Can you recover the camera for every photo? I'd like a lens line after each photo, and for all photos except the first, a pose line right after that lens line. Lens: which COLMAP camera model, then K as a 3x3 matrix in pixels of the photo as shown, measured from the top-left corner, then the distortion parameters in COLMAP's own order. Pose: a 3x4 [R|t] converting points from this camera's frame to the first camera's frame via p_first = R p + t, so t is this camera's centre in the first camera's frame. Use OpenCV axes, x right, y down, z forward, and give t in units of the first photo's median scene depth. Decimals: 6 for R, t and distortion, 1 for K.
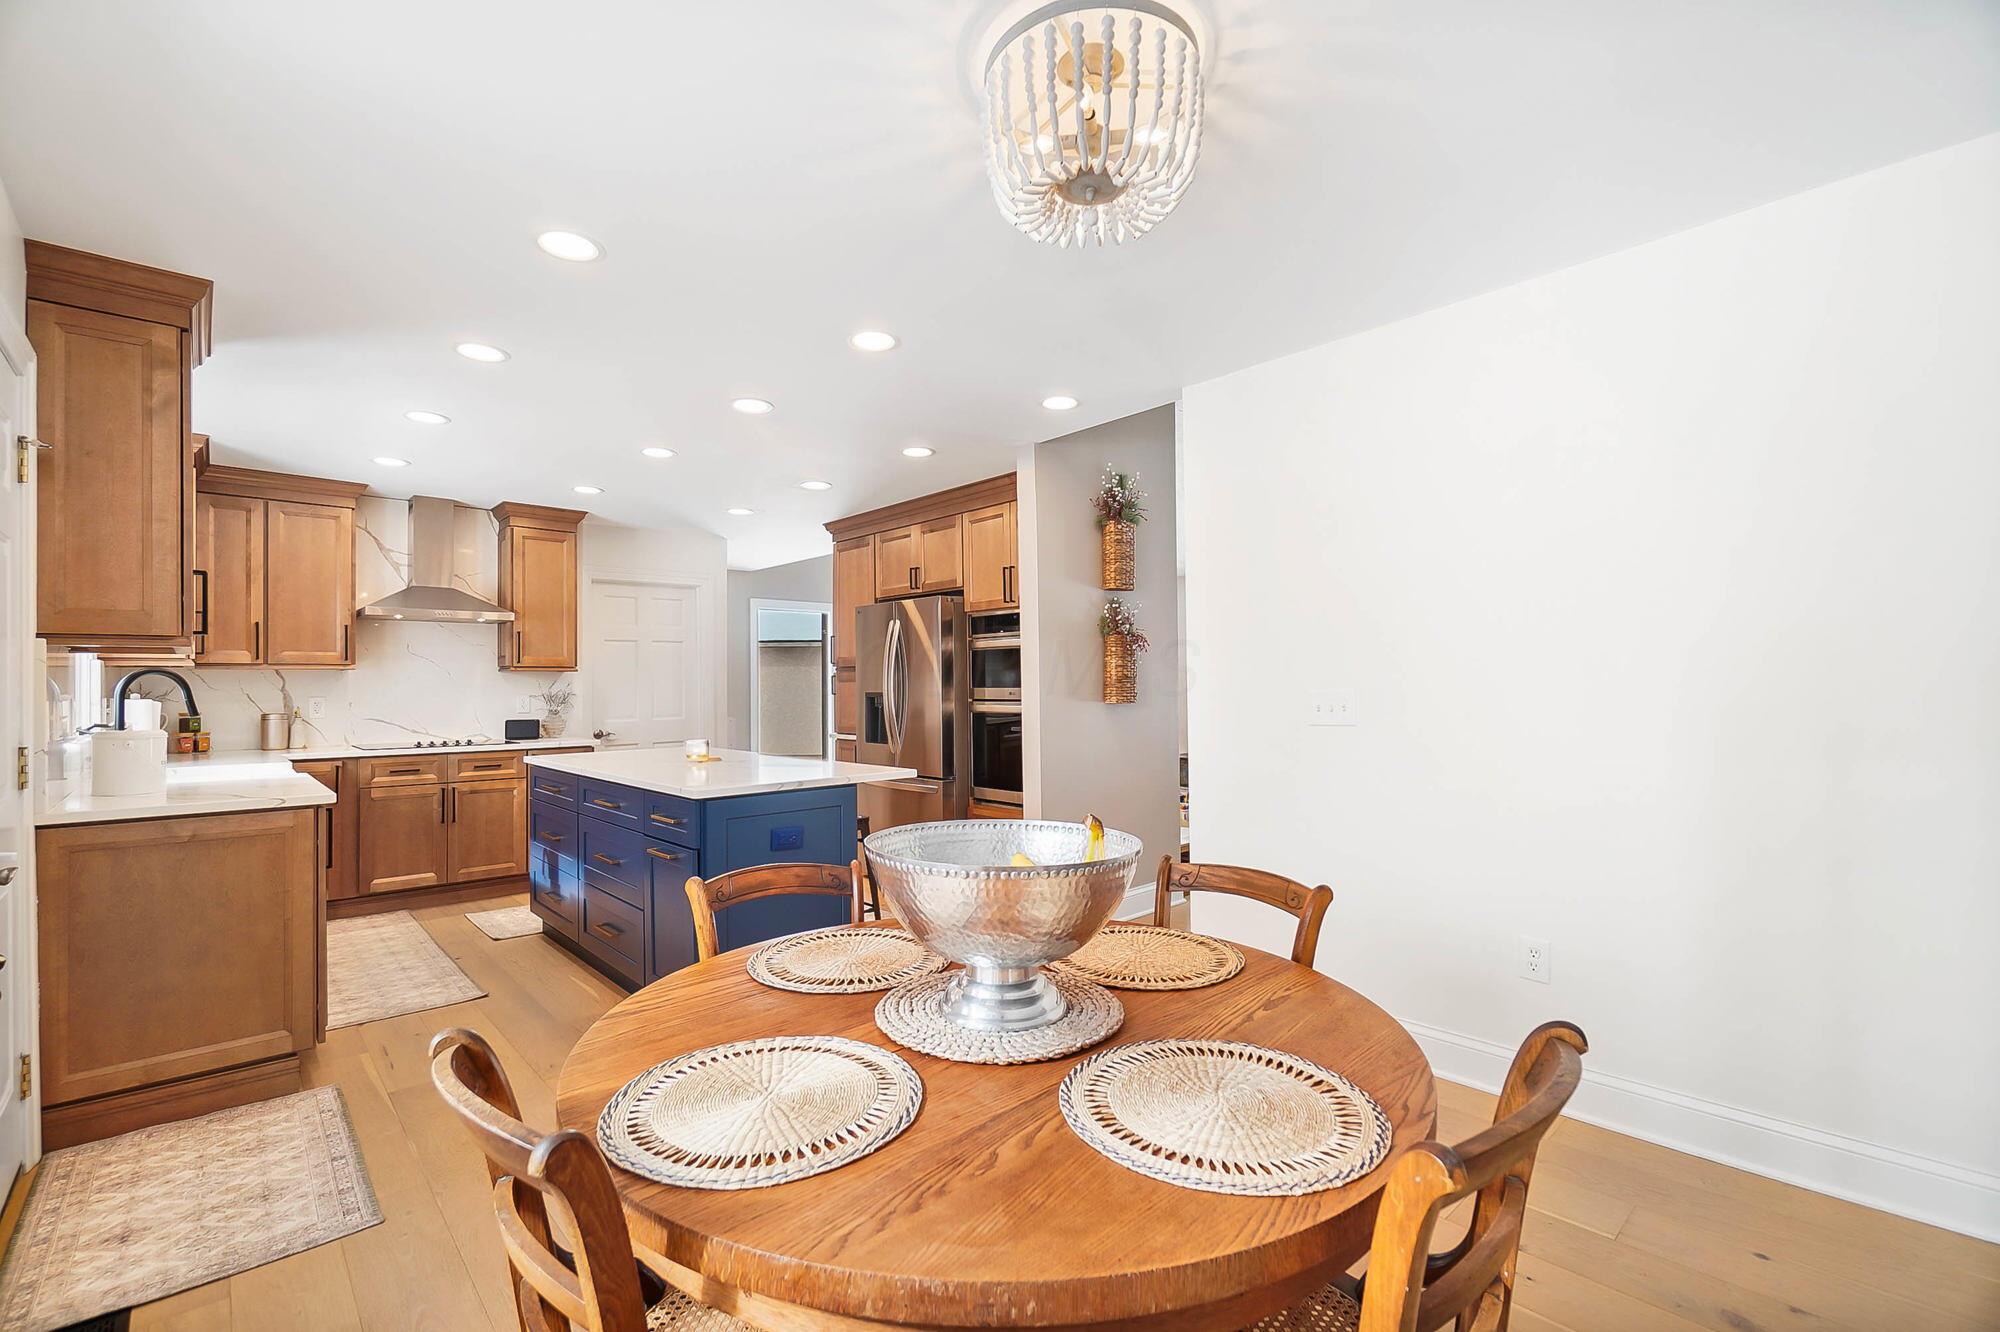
lens RADIAL K [[906.1, 0, 1007.6], [0, 906.1, 674.8], [0, 0, 1]] dist [-0.000799, -0.002484]
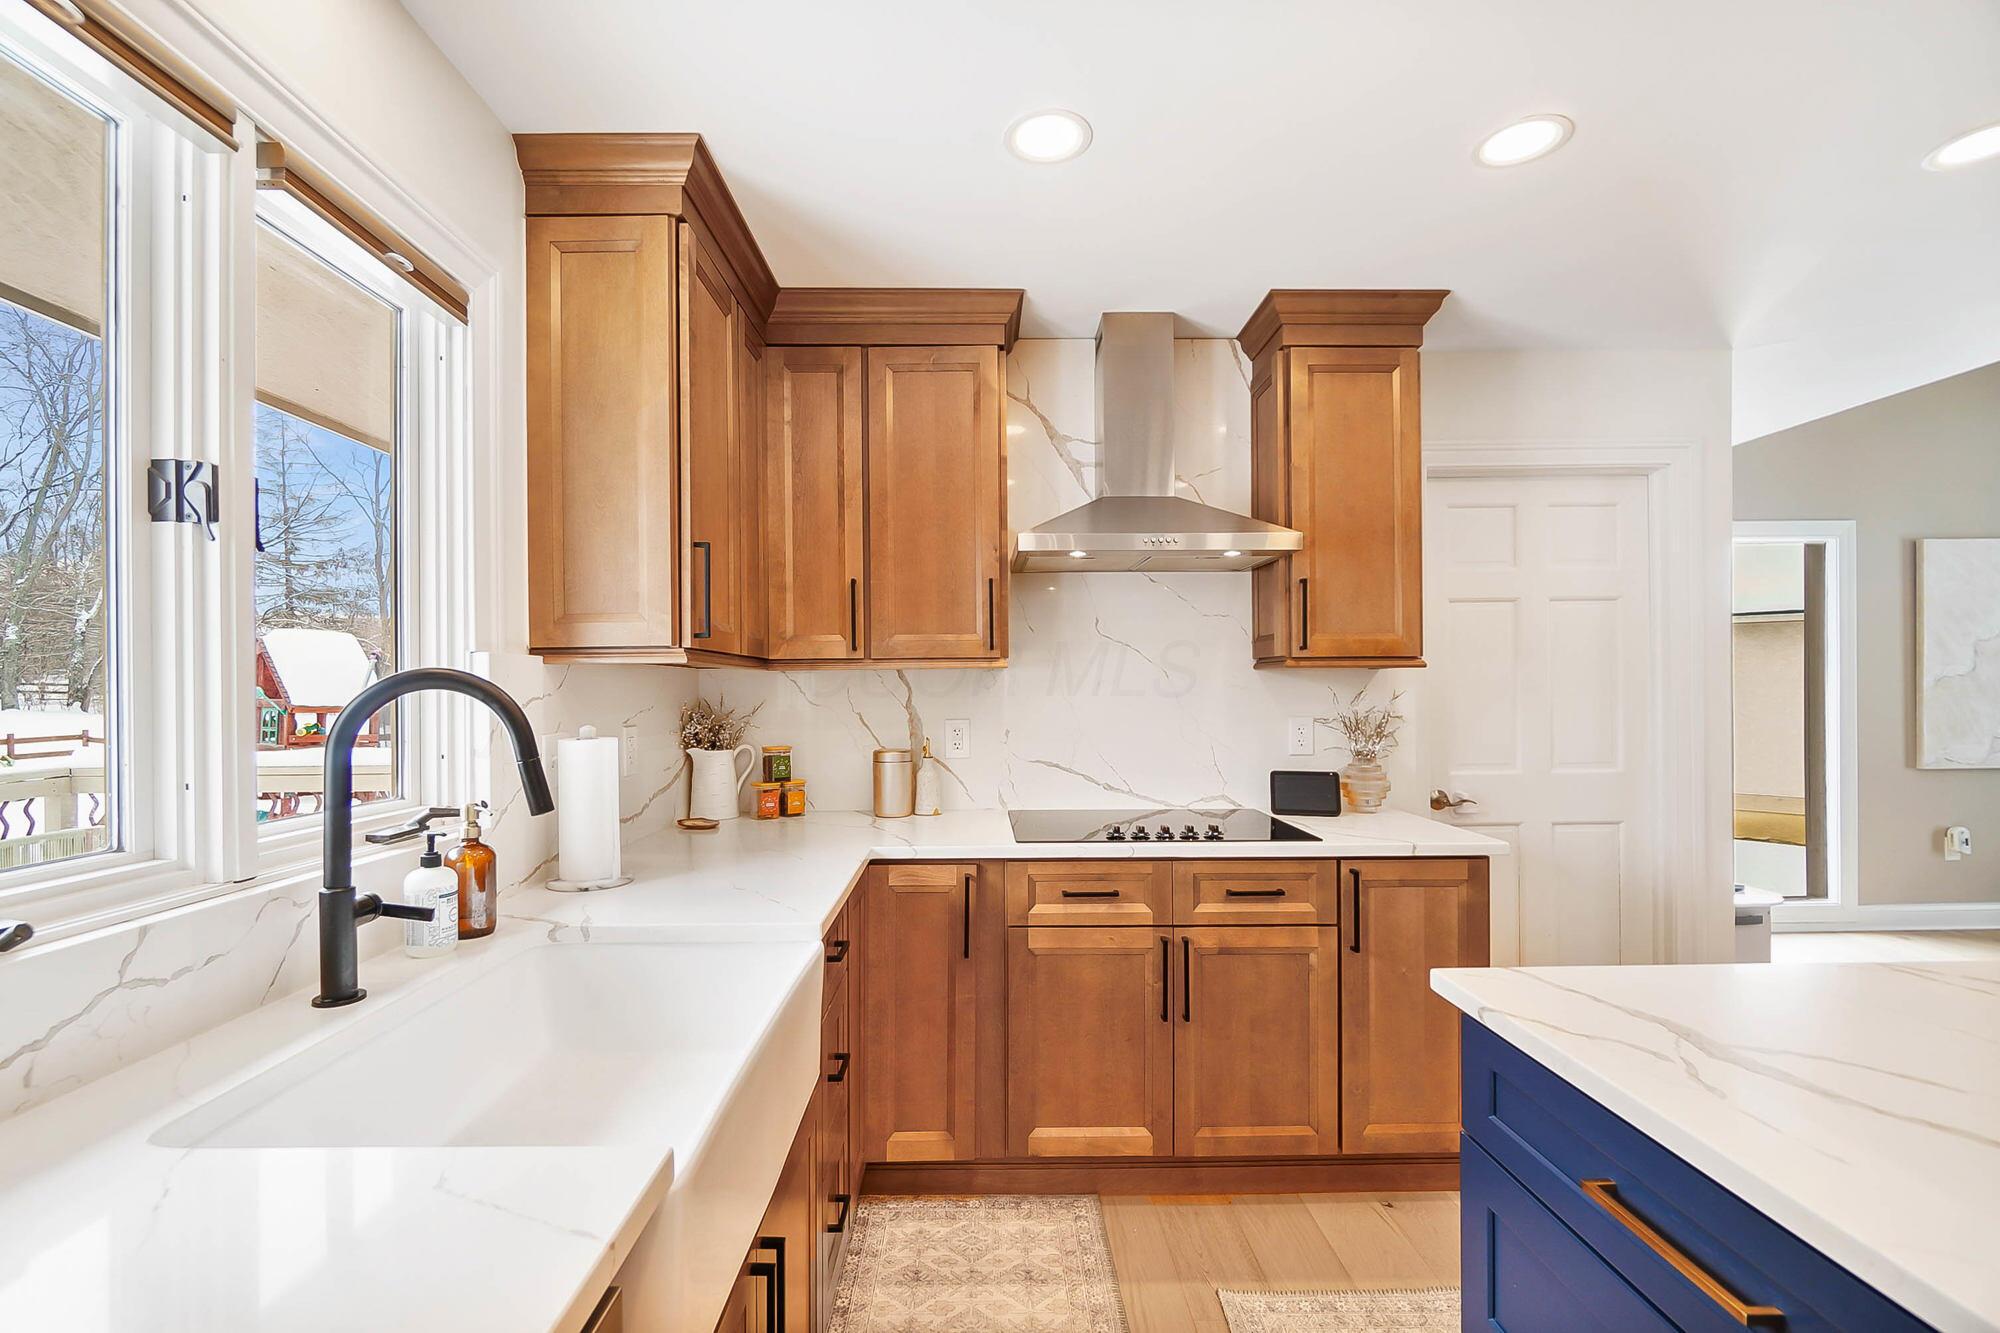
lens RADIAL K [[906.1, 0, 999.1], [0, 906.1, 672.9], [0, 0, 1]] dist [-0.000799, -0.002484]
pose [[0.760040, -0.005498, -0.649853, -0.397575], [0.008737, 0.999960, 0.001758, -0.004034], [0.649818, -0.007014, 0.760058, 0.614588]]
